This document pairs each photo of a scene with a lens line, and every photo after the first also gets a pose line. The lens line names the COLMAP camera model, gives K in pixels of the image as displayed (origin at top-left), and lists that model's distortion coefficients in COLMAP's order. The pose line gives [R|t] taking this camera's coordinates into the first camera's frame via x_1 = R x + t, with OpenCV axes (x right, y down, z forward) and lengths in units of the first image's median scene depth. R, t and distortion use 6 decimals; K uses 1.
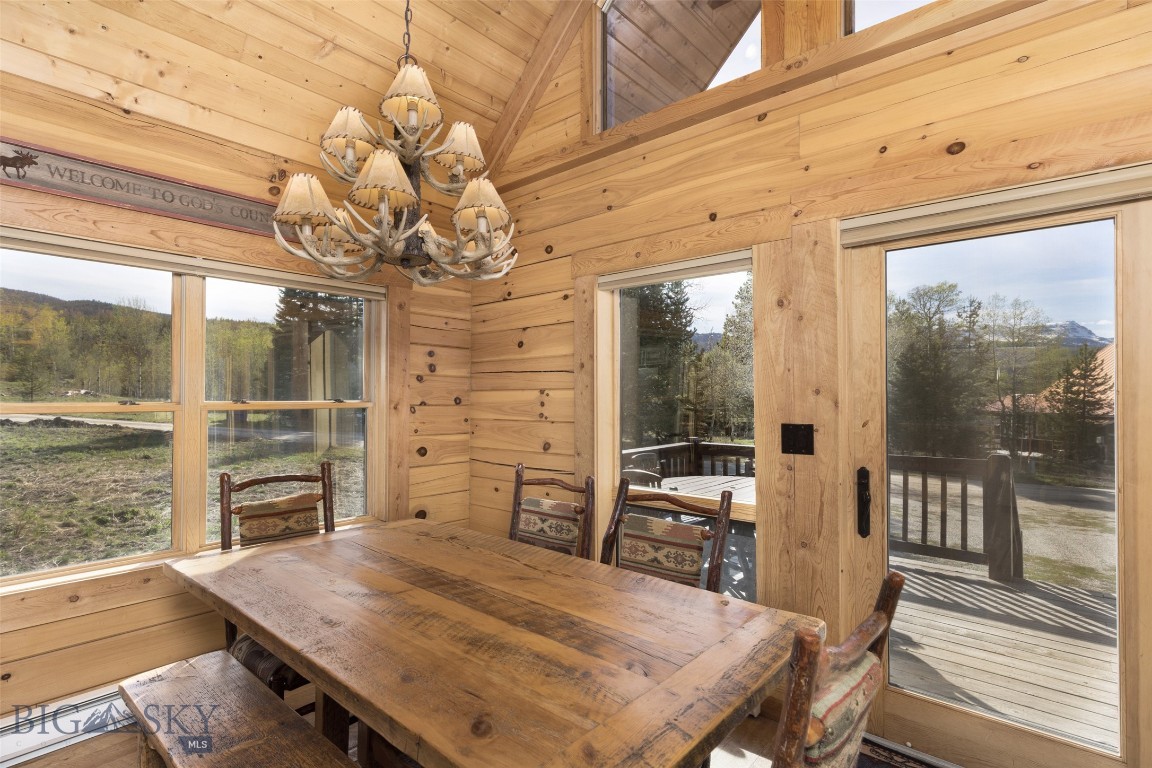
lens RADIAL K [[550.5, 0, 576.0], [0, 550.5, 384.0], [0, 0, 1]] dist [0.000871, 0.000109]
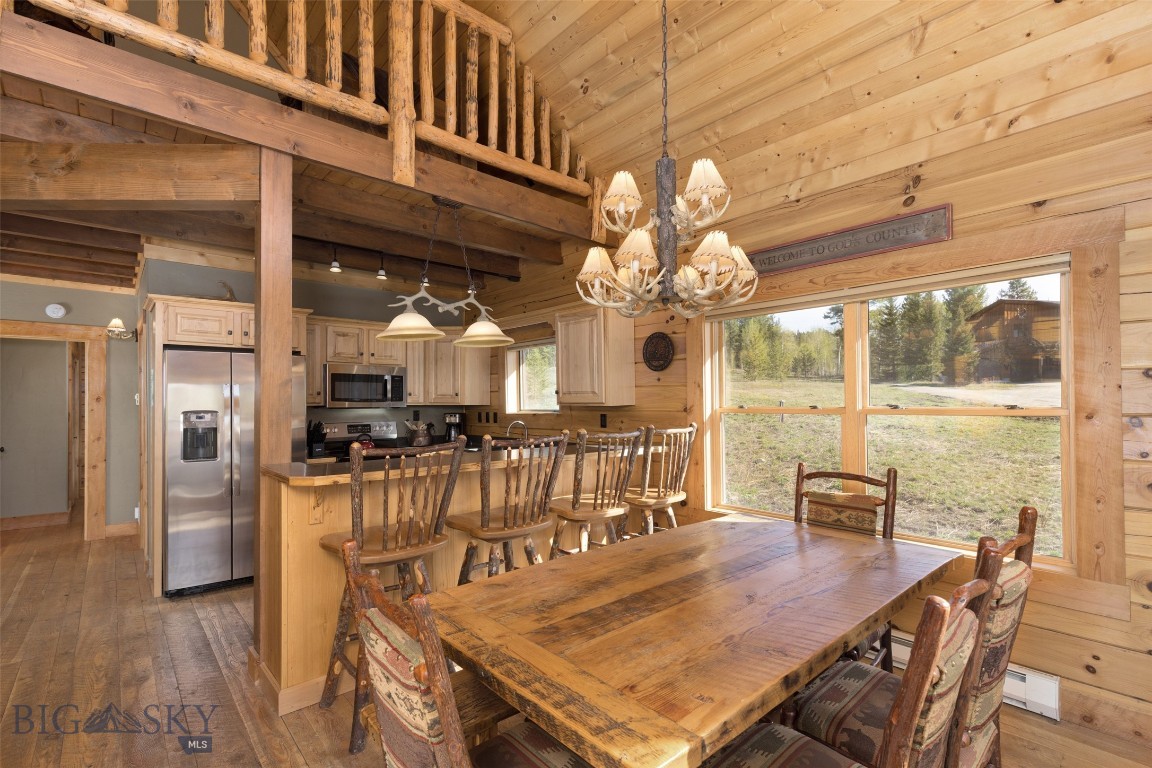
lens RADIAL K [[534.6, 0, 569.6], [0, 534.6, 399.5], [0, 0, 1]] dist [0.001982, 0.000601]
pose [[-0.135589, -0.007801, -0.990734, 0.591049], [0.026953, 0.999570, -0.011559, 0.012957], [0.990399, -0.028270, -0.135320, 0.571444]]
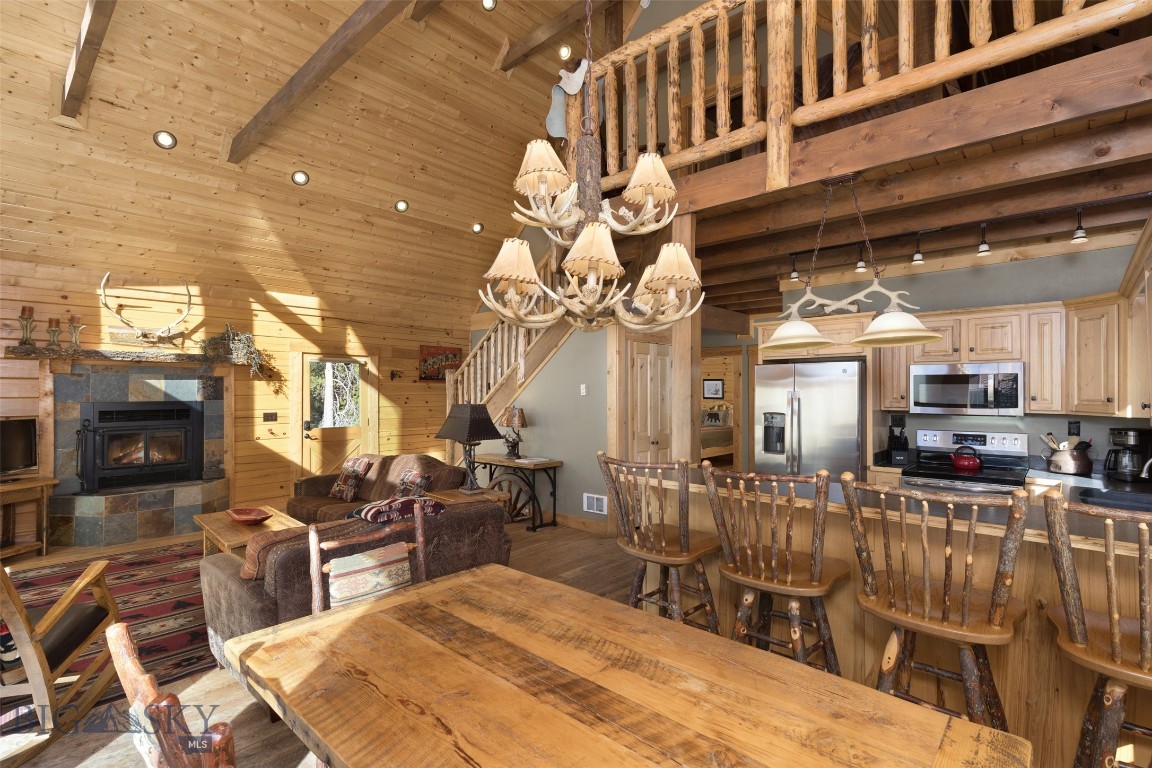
lens RADIAL K [[532.2, 0, 607.1], [0, 532.2, 390.5], [0, 0, 1]] dist [0.002459, 0.000246]
pose [[-0.999993, -0.001224, -0.003442, -0.217533], [-0.001137, 0.999678, -0.025368, -0.033645], [0.003472, -0.025364, -0.999672, 1.216938]]
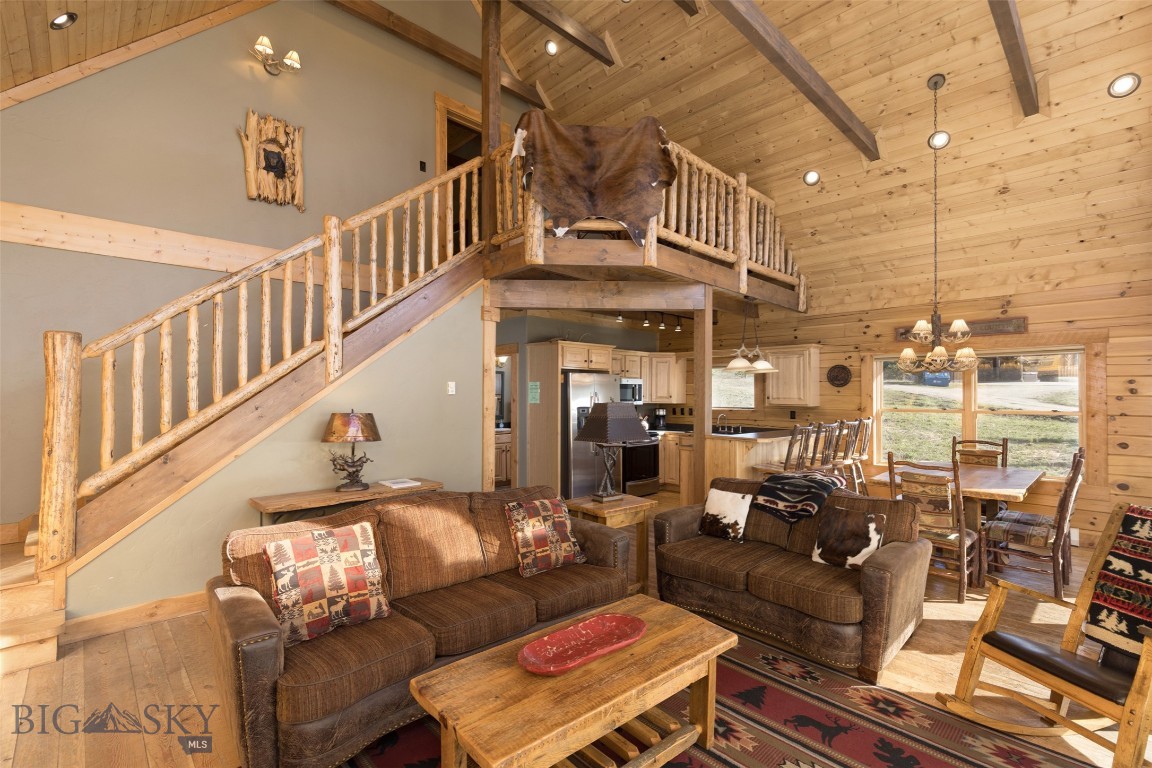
lens RADIAL K [[521.8, 0, 555.1], [0, 521.8, 389.5], [0, 0, 1]] dist [0.002833, 0.000472]
pose [[-0.109264, -0.013699, -0.993918, 1.881045], [0.016839, 0.999736, -0.015631, -0.053404], [0.993870, -0.018445, -0.109005, -0.580276]]
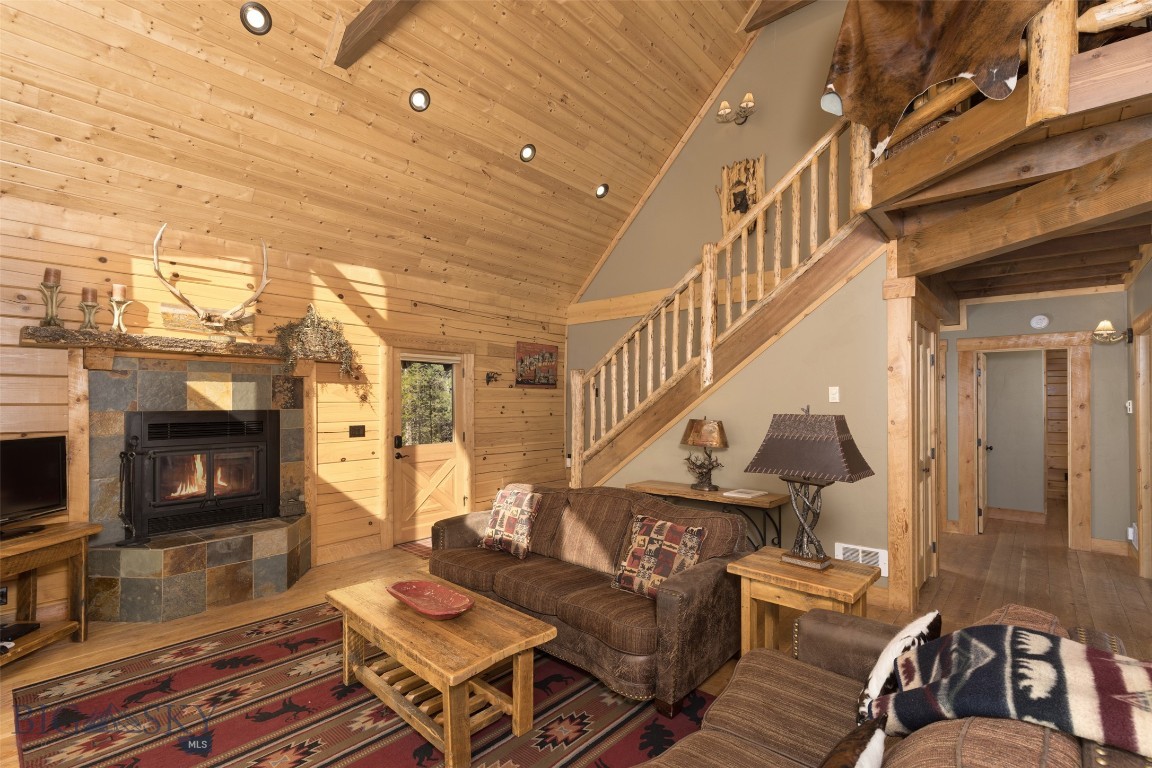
lens RADIAL K [[525.9, 0, 575.9], [0, 525.9, 402.7], [0, 0, 1]] dist [0.002710, 0.000110]
pose [[-0.999977, -0.001949, 0.006517, 0.693790], [-0.002096, 0.999741, -0.022665, -0.031621], [-0.006471, -0.022678, -0.999722, 0.470133]]
